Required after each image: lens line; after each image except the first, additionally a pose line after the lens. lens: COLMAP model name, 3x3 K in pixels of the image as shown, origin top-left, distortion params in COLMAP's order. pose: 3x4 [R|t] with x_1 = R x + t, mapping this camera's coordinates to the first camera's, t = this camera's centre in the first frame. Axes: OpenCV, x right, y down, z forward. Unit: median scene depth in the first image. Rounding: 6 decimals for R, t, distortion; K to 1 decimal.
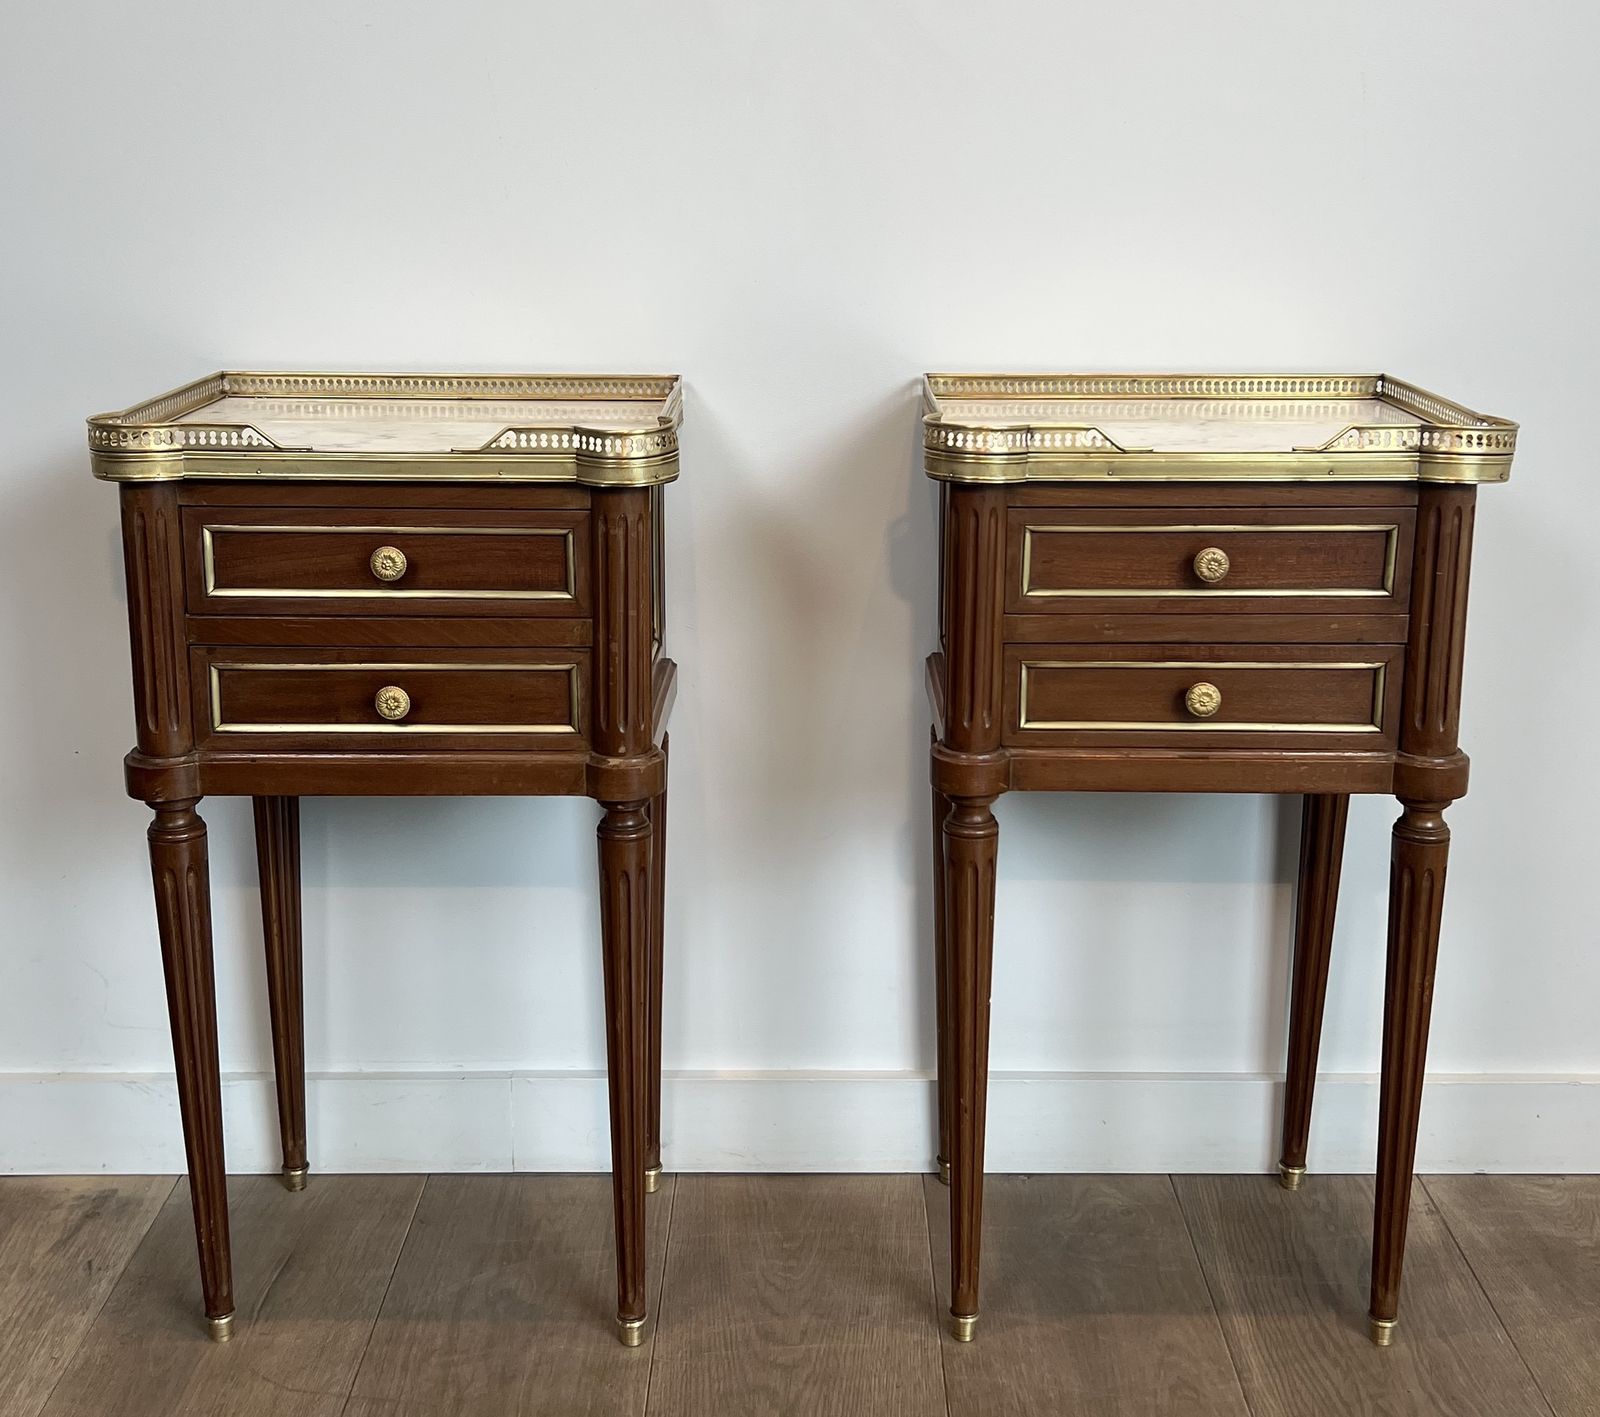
lens RADIAL K [[2049.3, 0, 781.0], [0, 2049.3, 633.0], [0, 0, 1]] dist [0.123509, 0.000000]
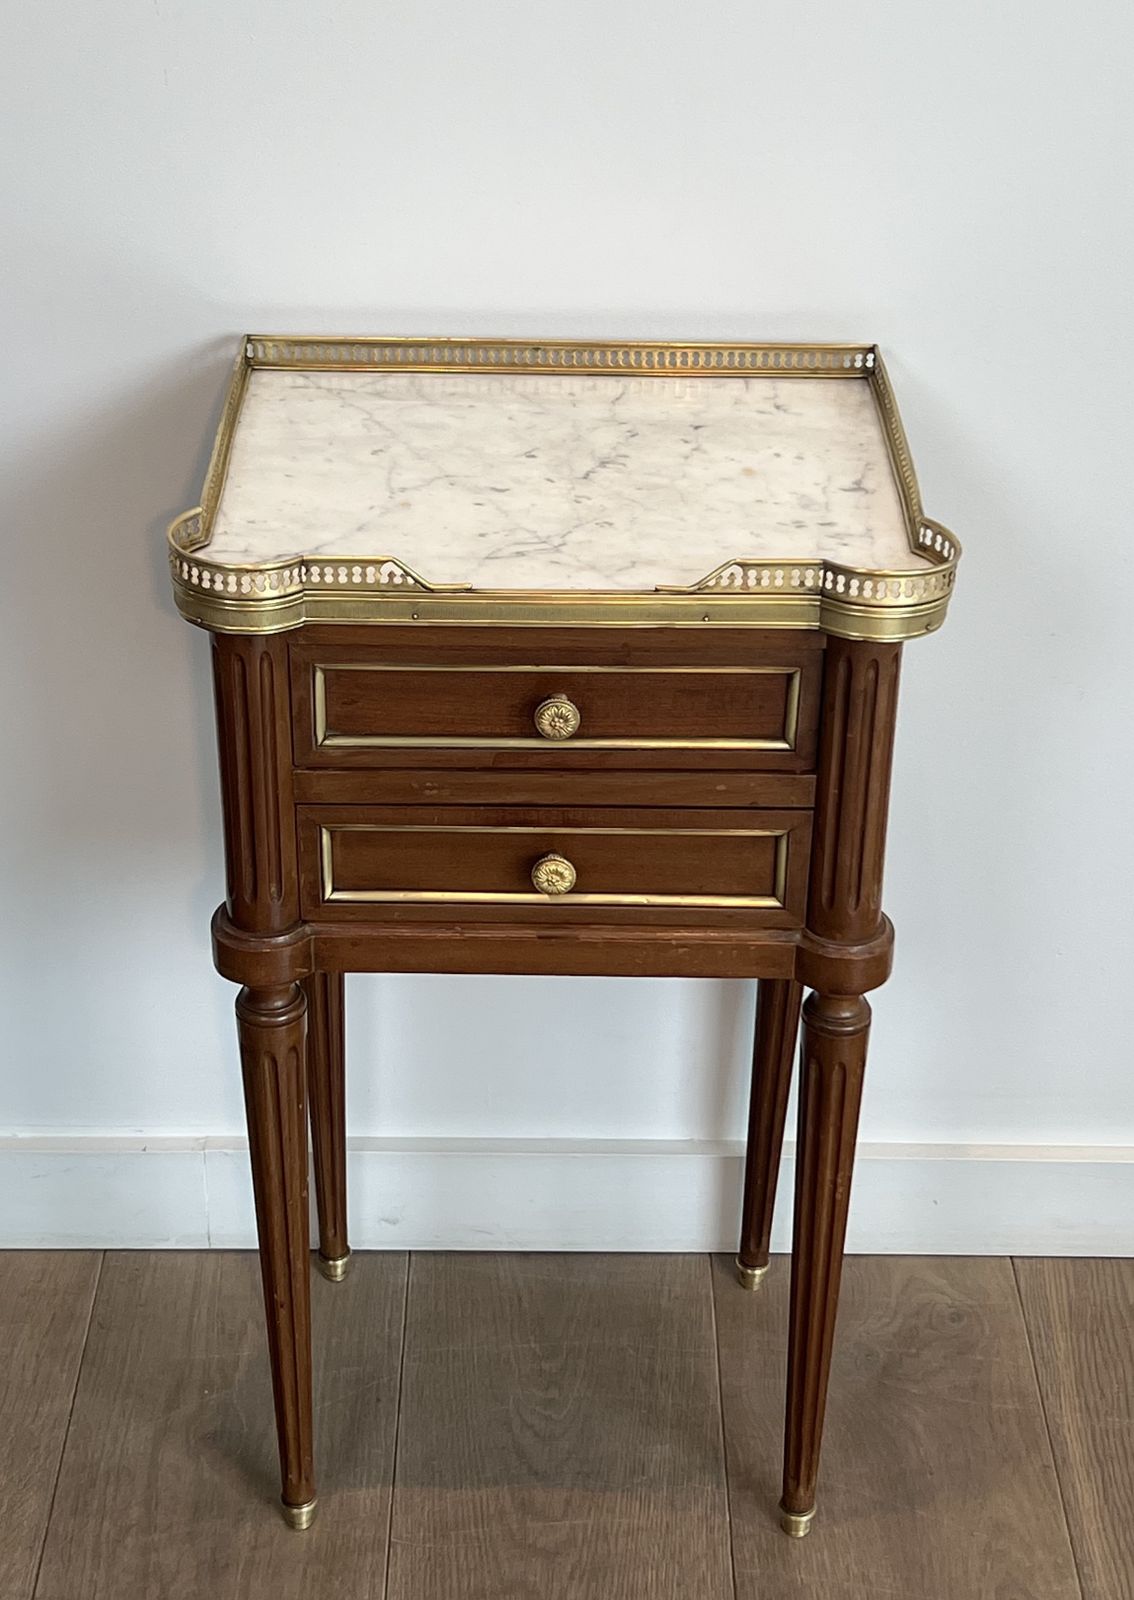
lens RADIAL K [[2752.1, 0, 570.8], [0, 2752.1, 815.6], [0, 0, 1]] dist [0.224510, 0.000000]
pose [[0.999883, 0.006095, 0.014065, 0.196820], [-0.010241, 0.948330, 0.317121, -0.316889], [-0.011406, -0.317228, 0.948281, 0.027049]]
